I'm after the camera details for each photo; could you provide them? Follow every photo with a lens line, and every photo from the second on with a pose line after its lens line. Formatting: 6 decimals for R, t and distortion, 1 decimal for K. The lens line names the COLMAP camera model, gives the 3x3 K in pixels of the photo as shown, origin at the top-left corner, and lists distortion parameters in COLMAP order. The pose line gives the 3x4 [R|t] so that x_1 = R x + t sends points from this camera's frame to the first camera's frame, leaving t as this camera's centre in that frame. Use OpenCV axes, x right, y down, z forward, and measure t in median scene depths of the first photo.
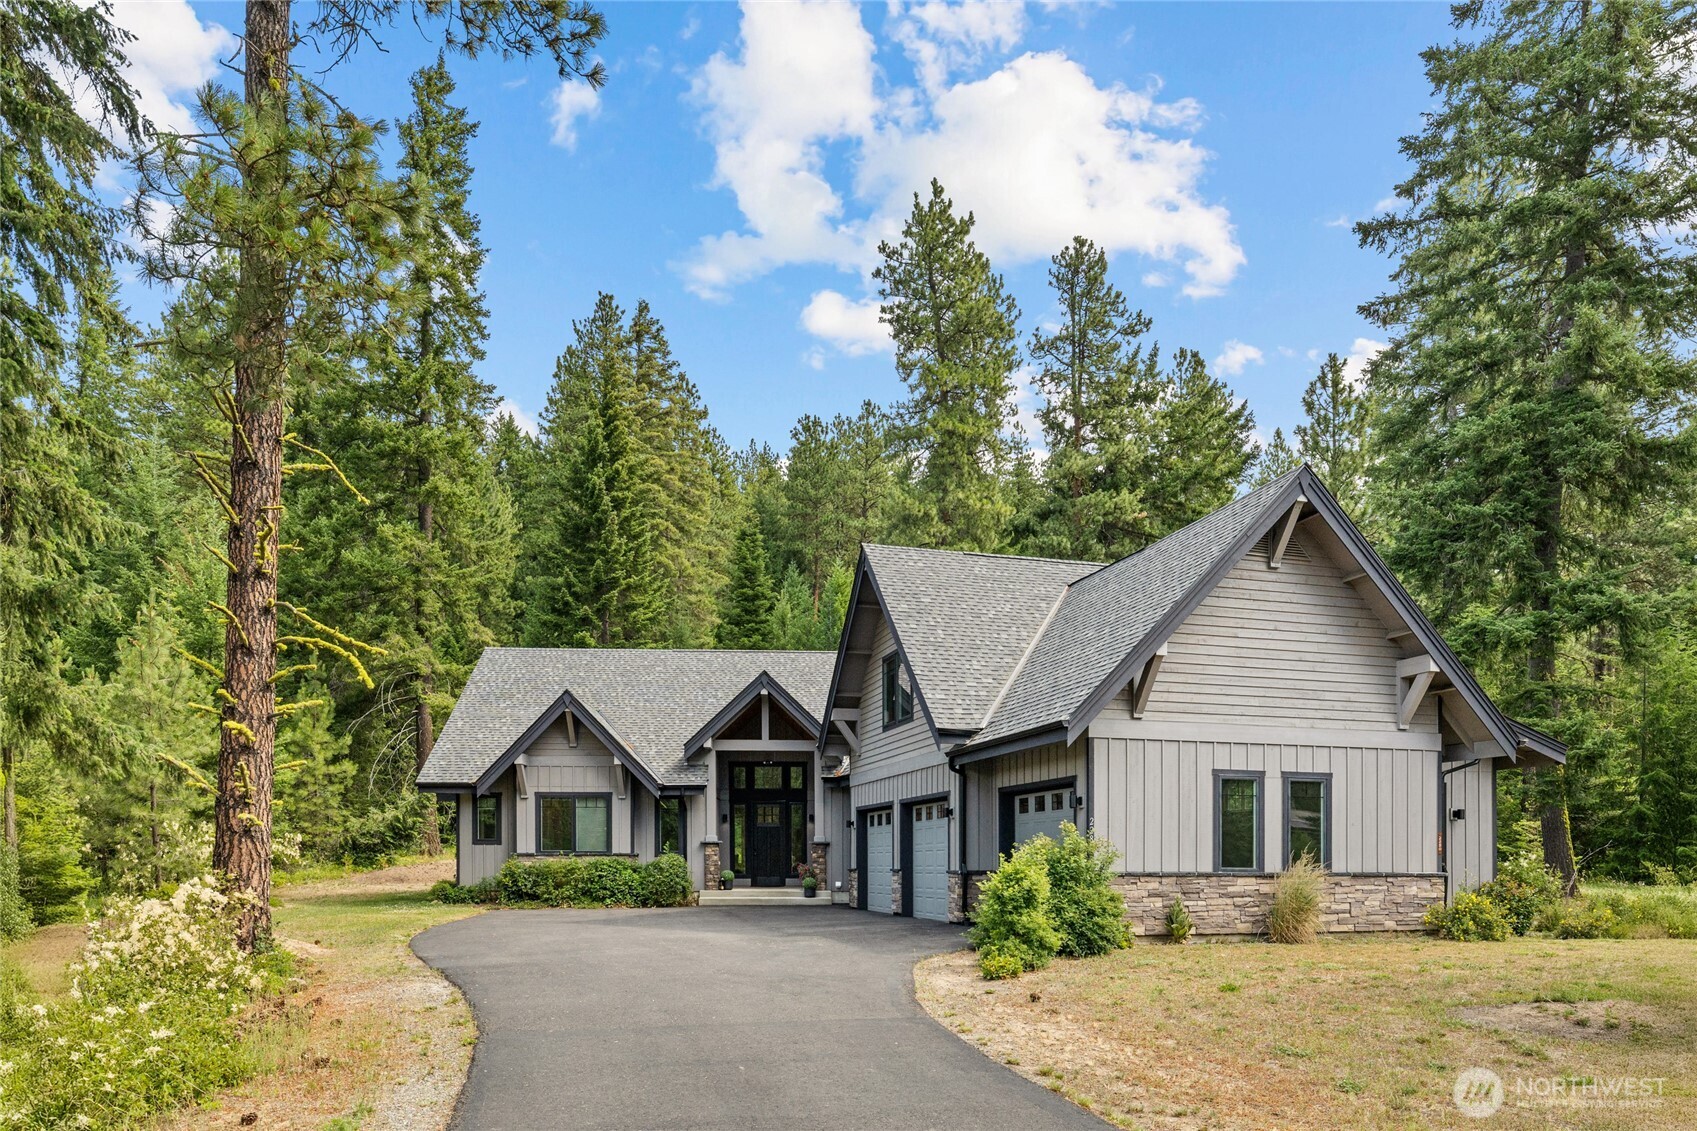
lens RADIAL K [[1017.8, 0, 839.2], [0, 1017.8, 565.5], [0, 0, 1]] dist [0.009273, 0.003995]
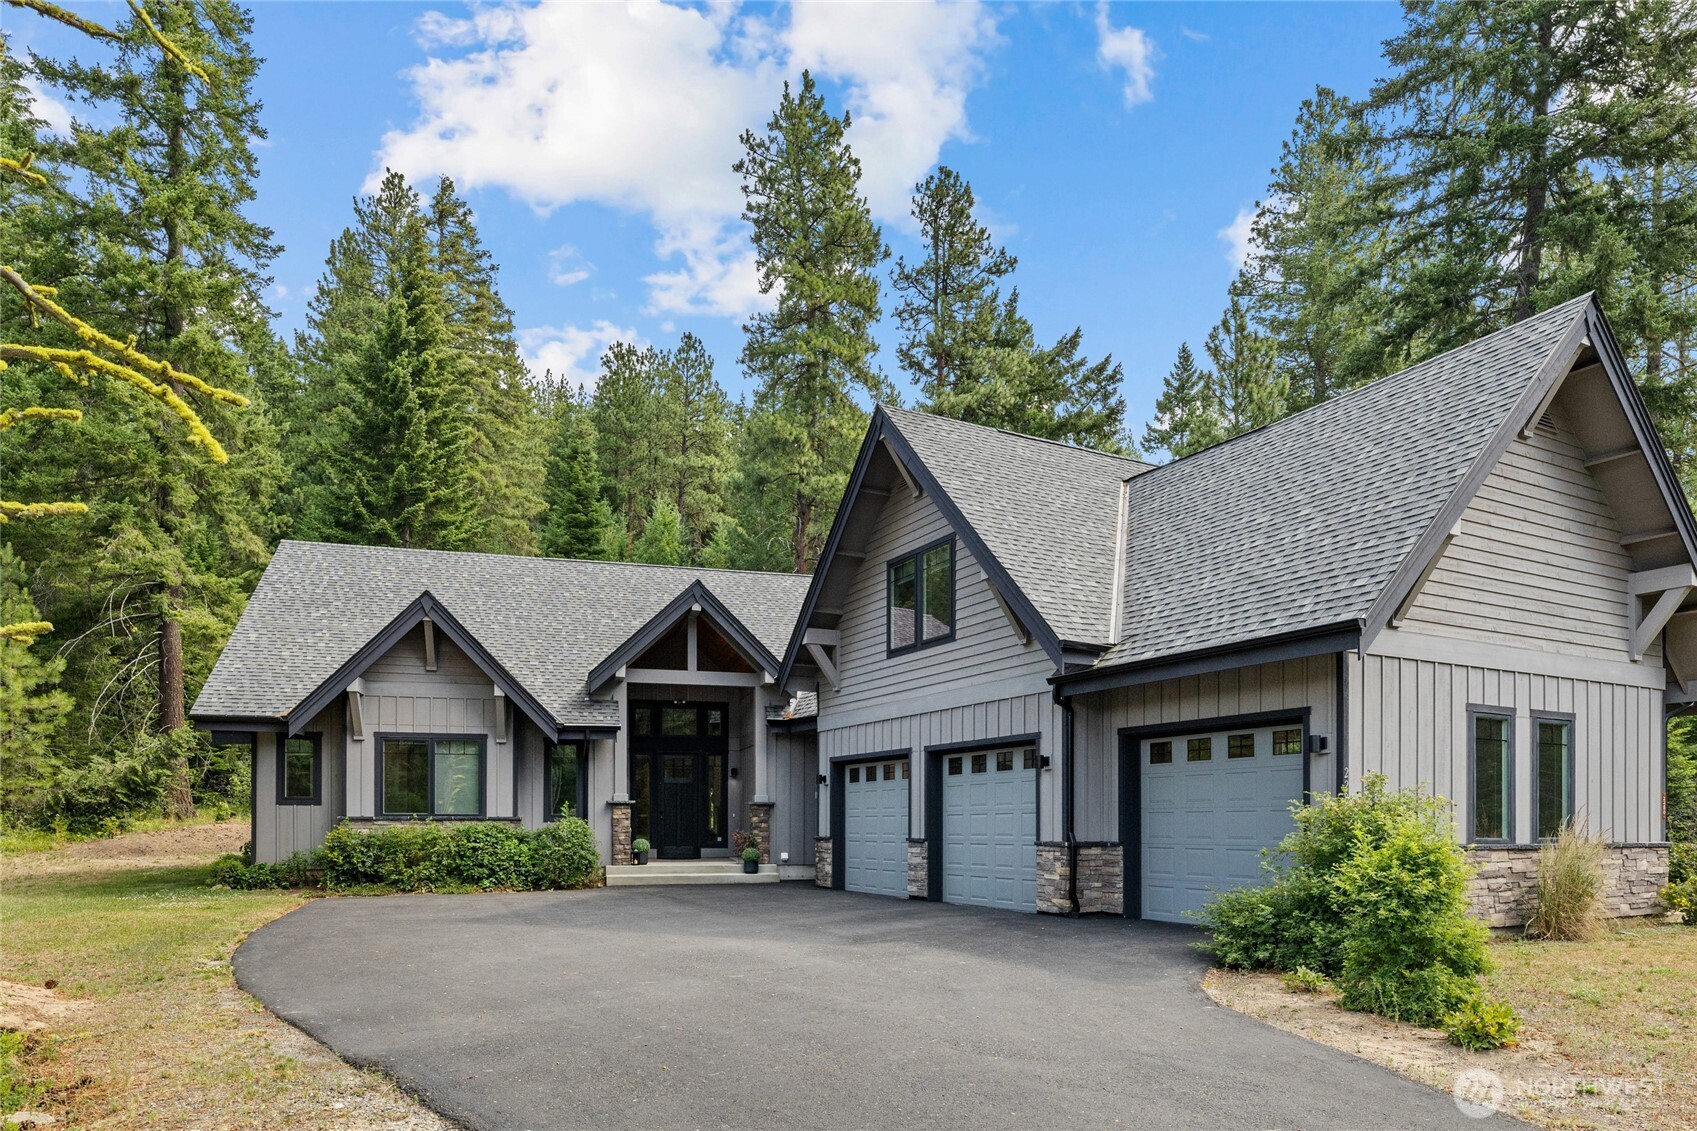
lens RADIAL K [[1000.6, 0, 810.9], [0, 1000.6, 597.0], [0, 0, 1]] dist [0.005535, 0.002864]
pose [[0.977021, 0.045103, 0.208315, -0.140787], [-0.057909, 0.996762, 0.055788, 0.067582], [-0.205124, -0.066570, 0.976469, 0.246254]]
